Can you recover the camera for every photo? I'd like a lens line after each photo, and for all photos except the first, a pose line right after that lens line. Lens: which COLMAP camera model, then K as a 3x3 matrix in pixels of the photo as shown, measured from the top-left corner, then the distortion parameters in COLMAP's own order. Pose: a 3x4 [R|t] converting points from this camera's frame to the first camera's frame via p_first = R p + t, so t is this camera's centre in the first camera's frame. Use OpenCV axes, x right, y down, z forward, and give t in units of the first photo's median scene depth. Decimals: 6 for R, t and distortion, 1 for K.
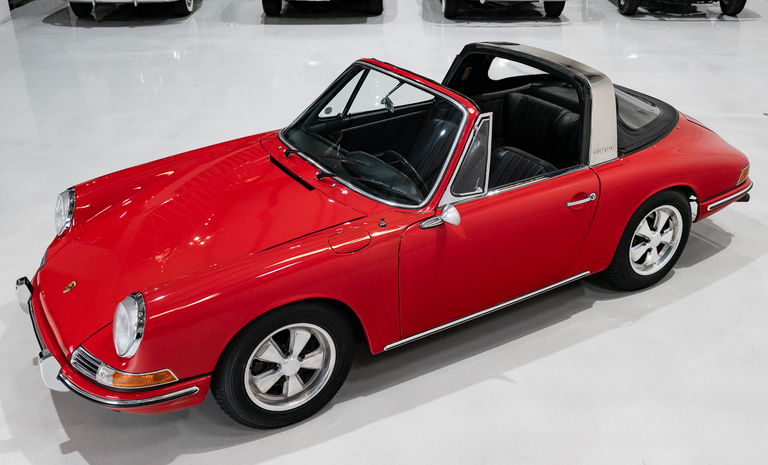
lens RADIAL K [[788.0, 0, 381.8], [0, 788.0, 235.1], [0, 0, 1]] dist [0.049260, 0.000000]
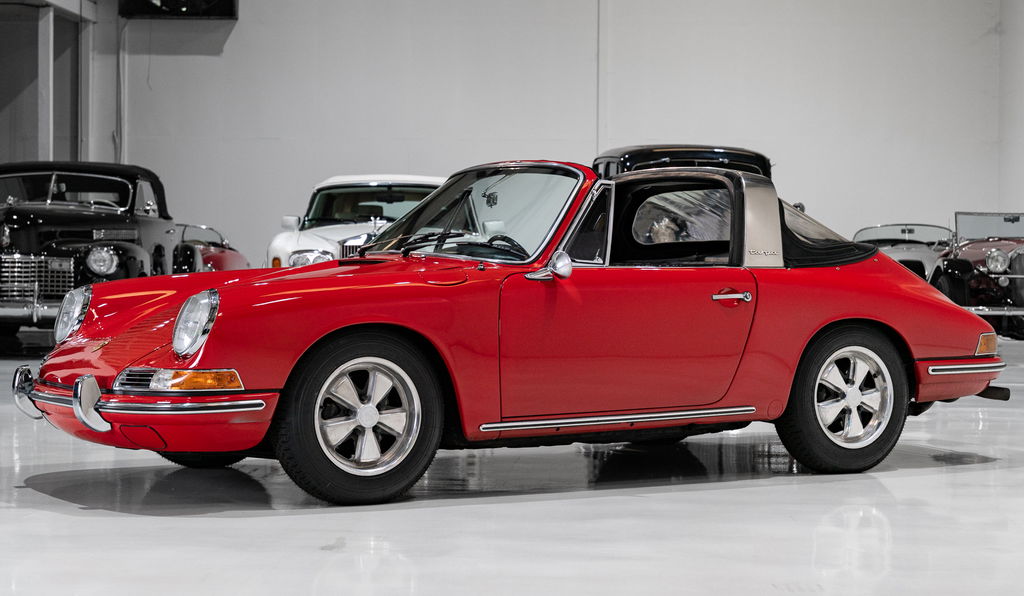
lens RADIAL K [[2159.4, 0, 515.2], [0, 2159.4, 293.1], [0, 0, 1]] dist [0.083191, 0.000000]
pose [[0.999880, 0.014399, 0.005761, 0.024567], [-0.010596, 0.905509, -0.424194, 0.989475], [-0.011325, 0.424082, 0.905553, -1.090944]]
